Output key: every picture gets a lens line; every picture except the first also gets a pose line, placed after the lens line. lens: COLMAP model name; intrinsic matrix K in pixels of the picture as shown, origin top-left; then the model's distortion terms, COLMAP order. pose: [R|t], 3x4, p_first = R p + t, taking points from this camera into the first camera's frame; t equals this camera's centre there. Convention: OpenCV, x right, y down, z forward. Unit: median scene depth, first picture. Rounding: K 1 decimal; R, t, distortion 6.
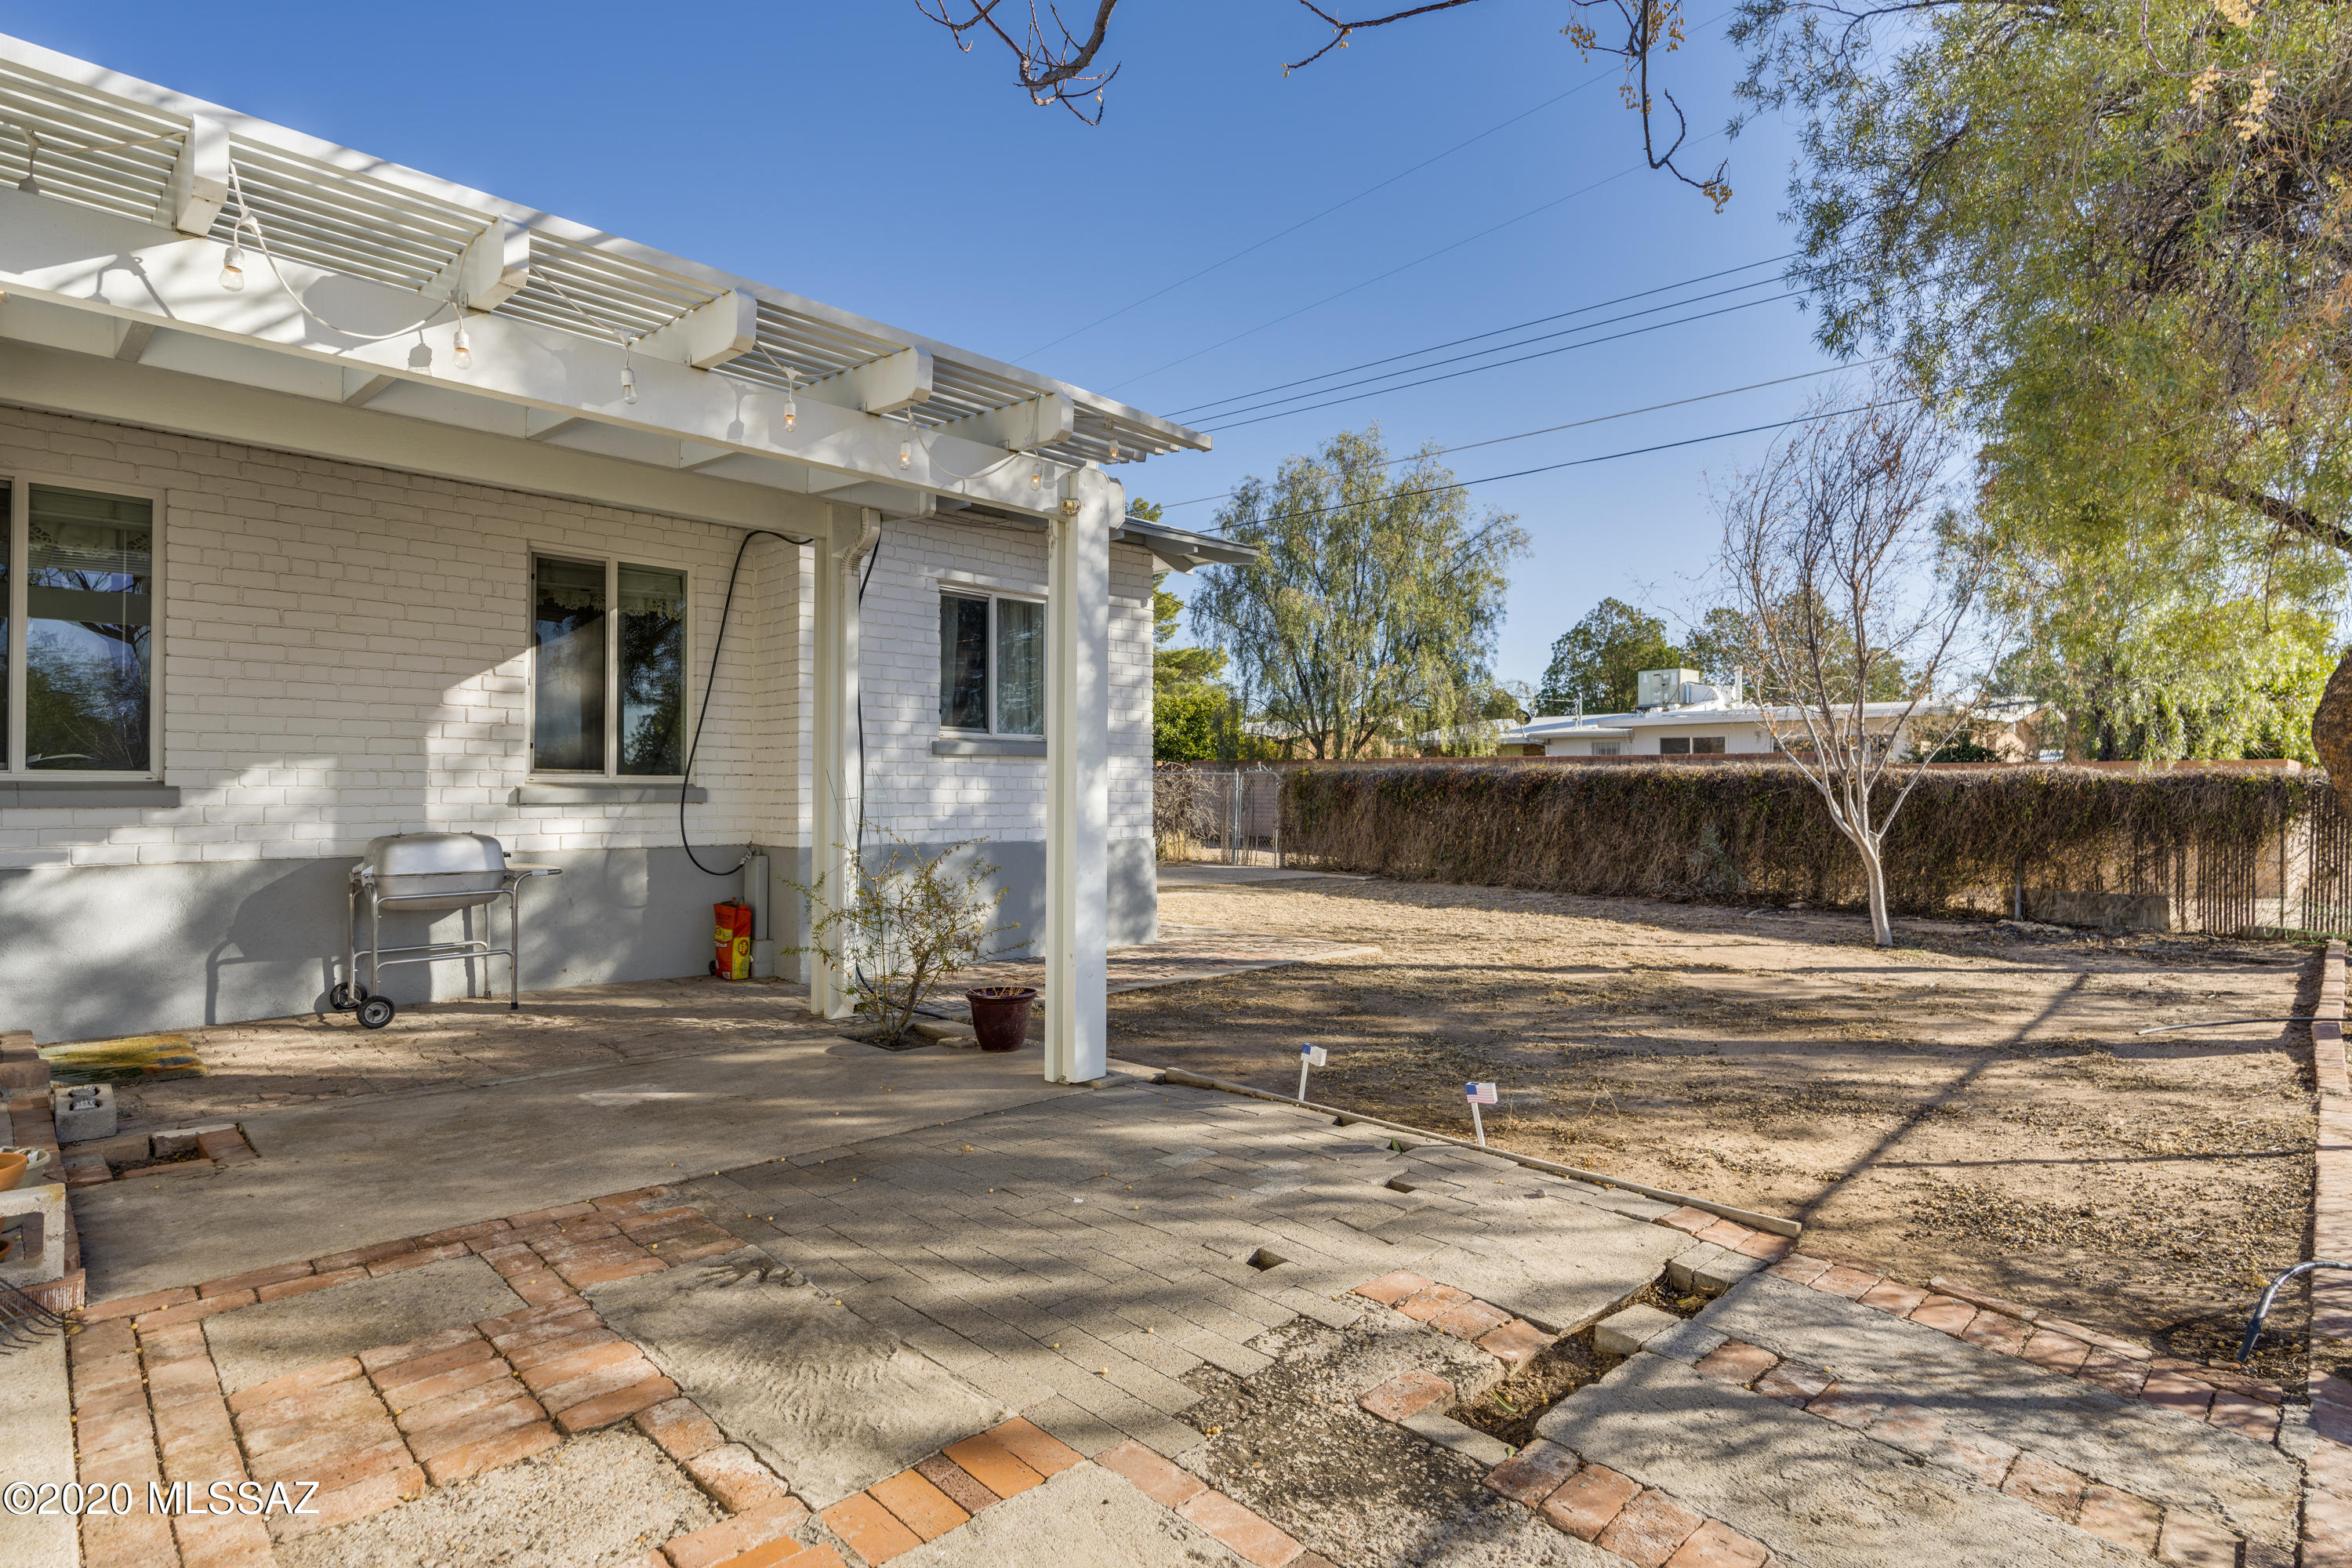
lens RADIAL K [[1202.4, 0, 1178.2], [0, 1202.4, 790.7], [0, 0, 1]] dist [-0.000297, 0.000672]
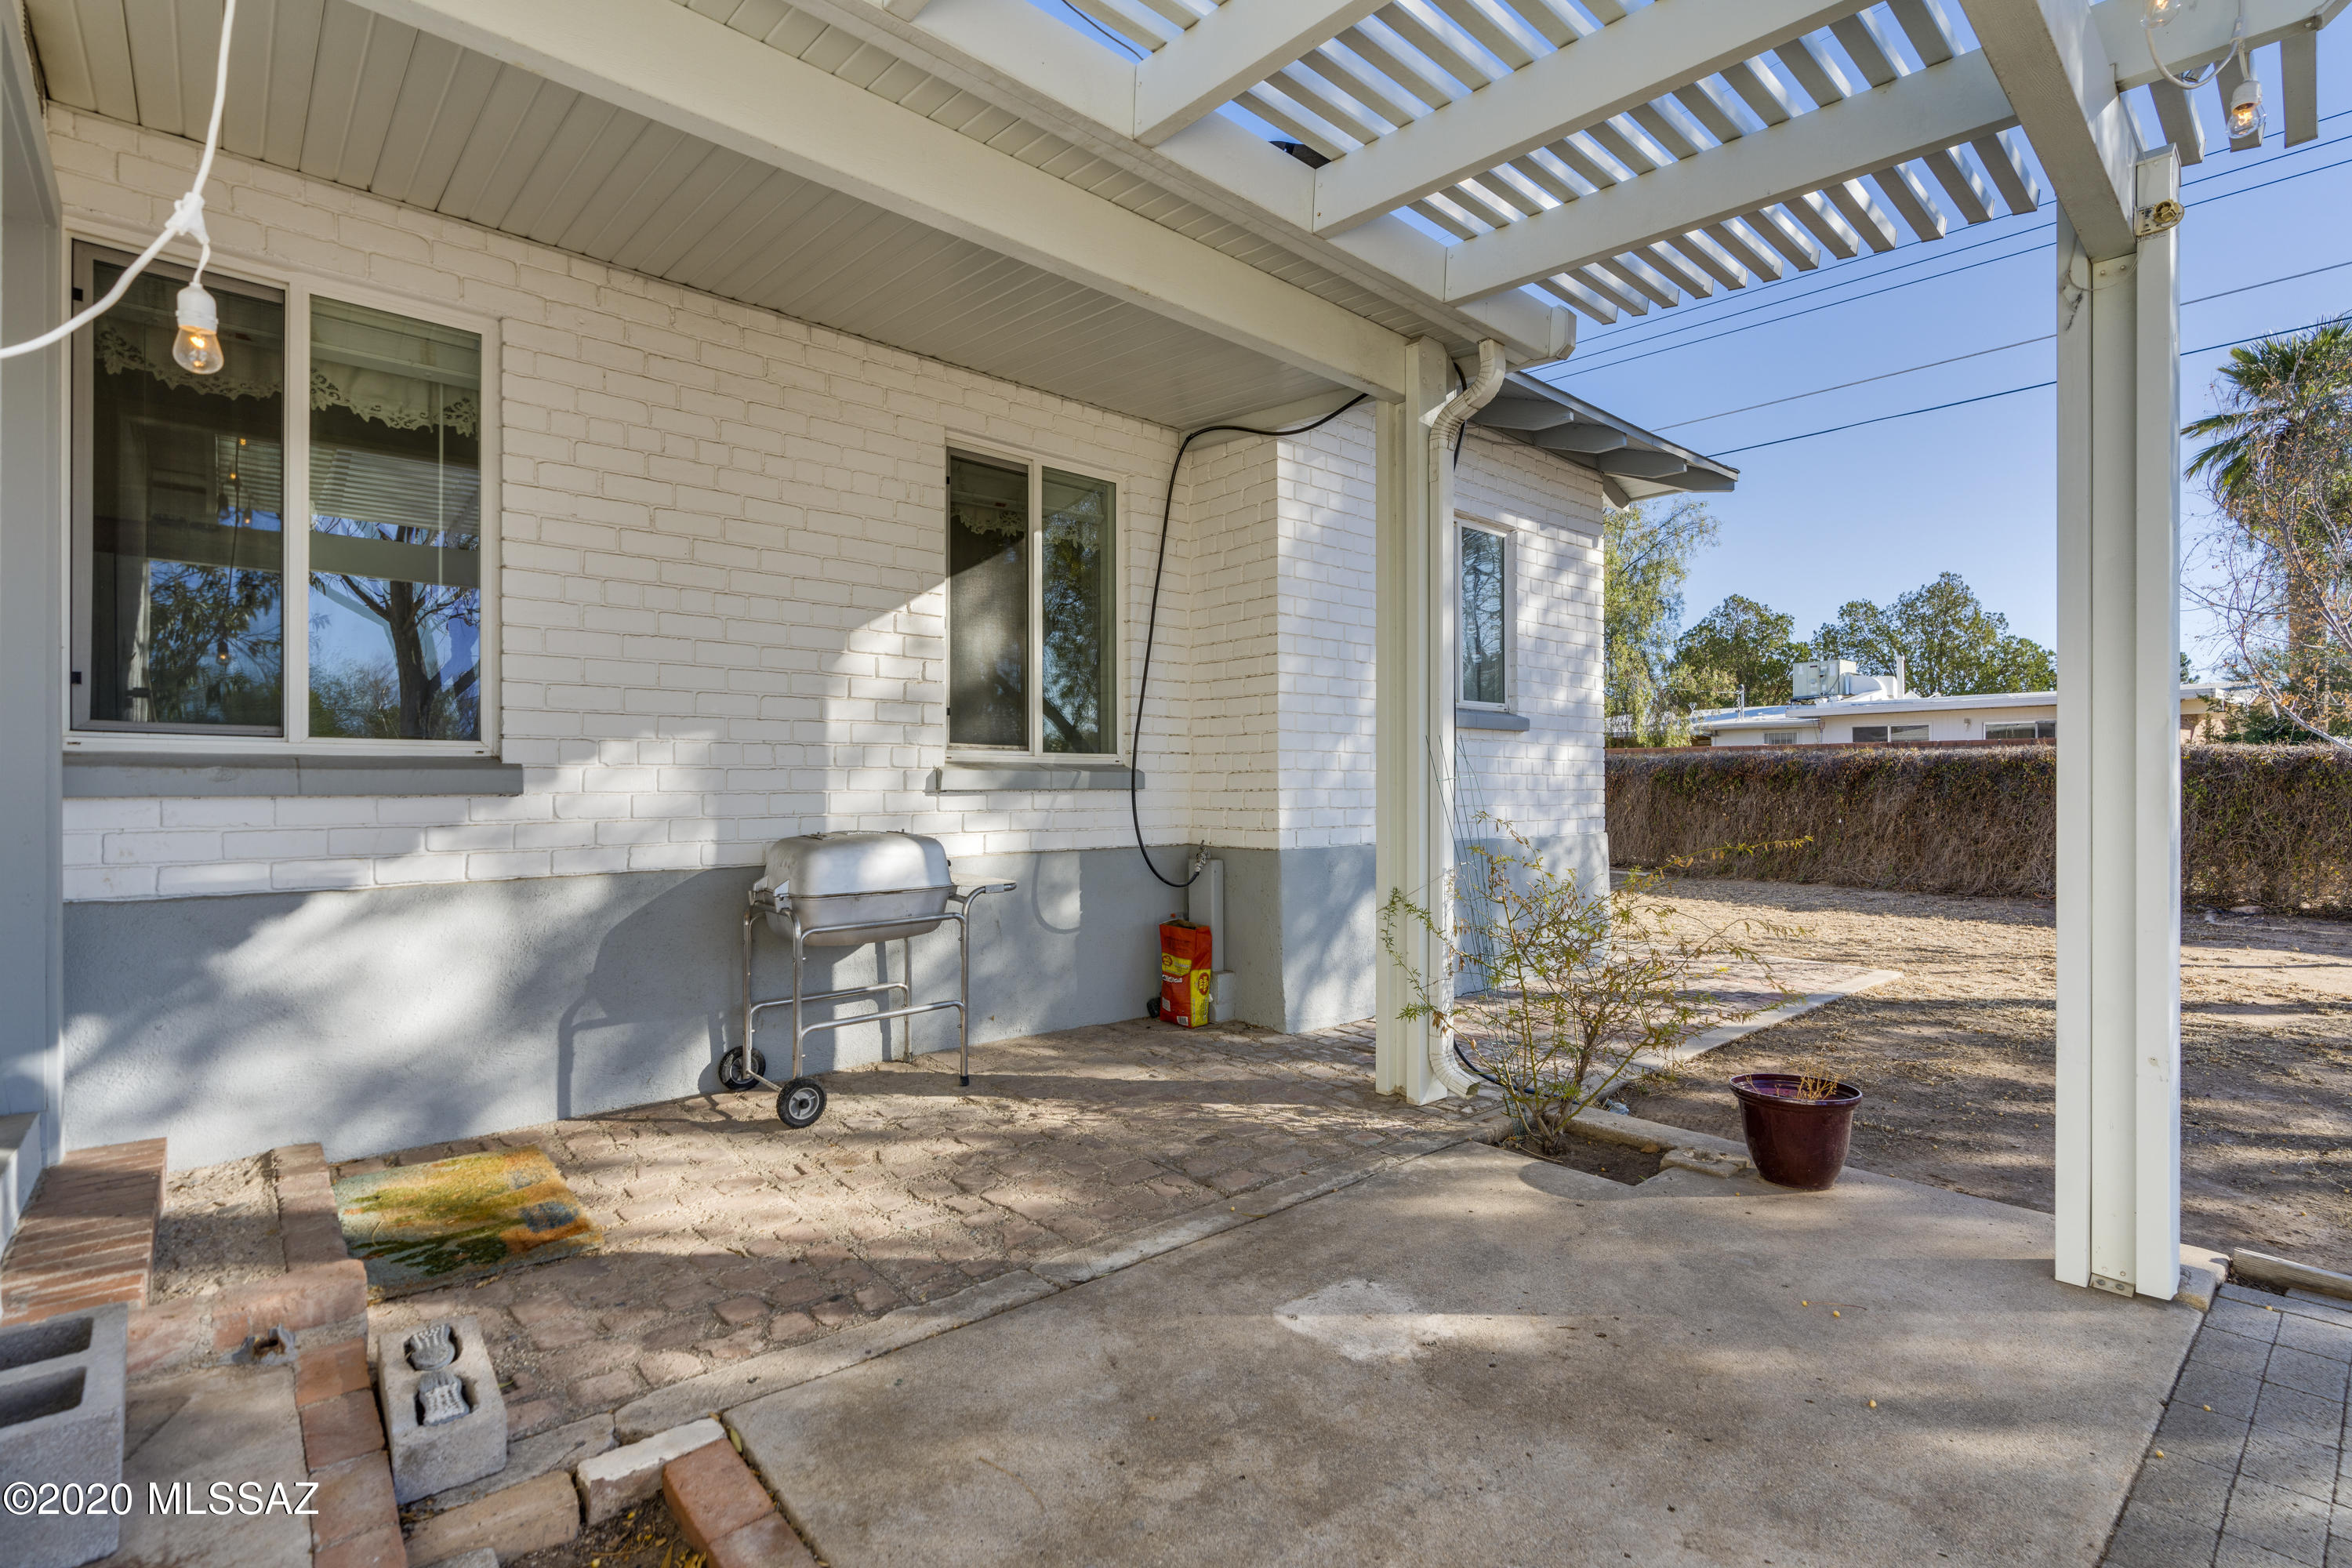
lens RADIAL K [[1073.2, 0, 1176.8], [0, 1073.2, 790.9], [0, 0, 1]] dist [-0.008160, 0.000320]
pose [[0.997472, -0.005557, -0.070839, -0.225116], [0.005777, 0.999979, 0.002904, 0.006182], [0.070821, -0.003306, 0.997484, 0.229192]]
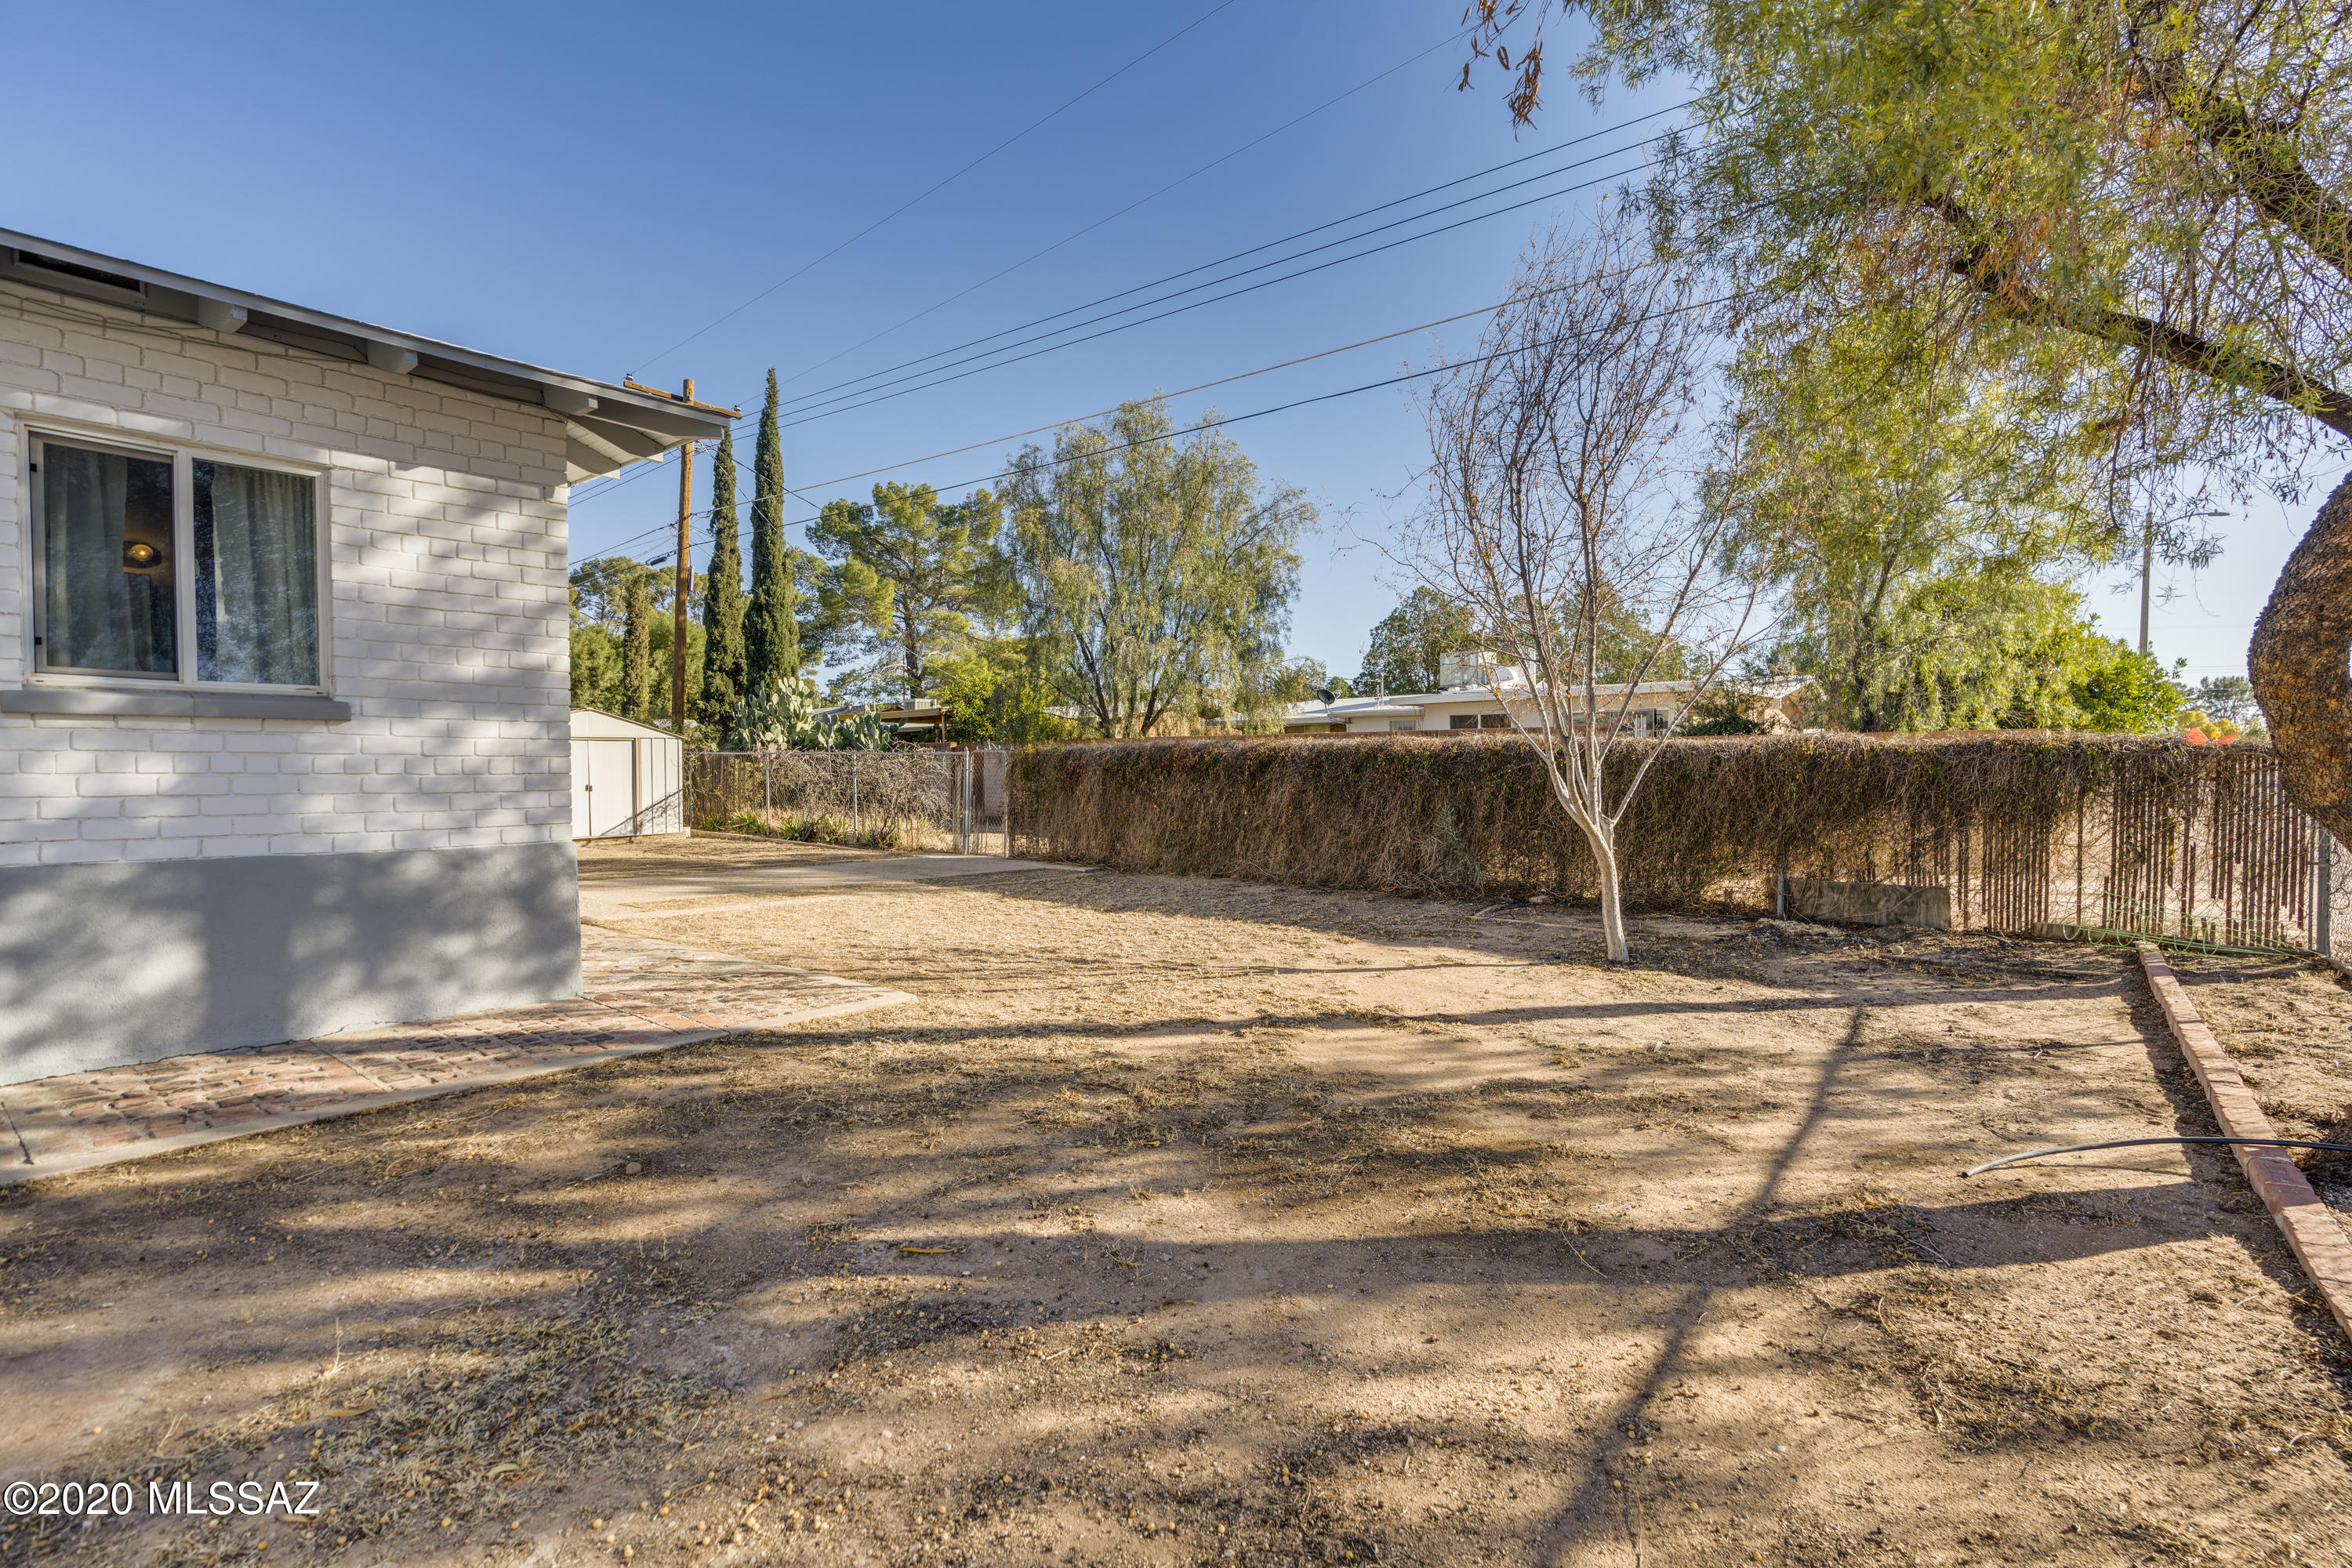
lens RADIAL K [[1073.2, 0, 1176.8], [0, 1073.2, 790.9], [0, 0, 1]] dist [-0.008160, 0.000320]
pose [[0.995658, -0.011471, 0.092373, 0.229617], [0.009870, 0.999793, 0.017772, 0.002561], [-0.092558, -0.016783, 0.995566, 0.322871]]
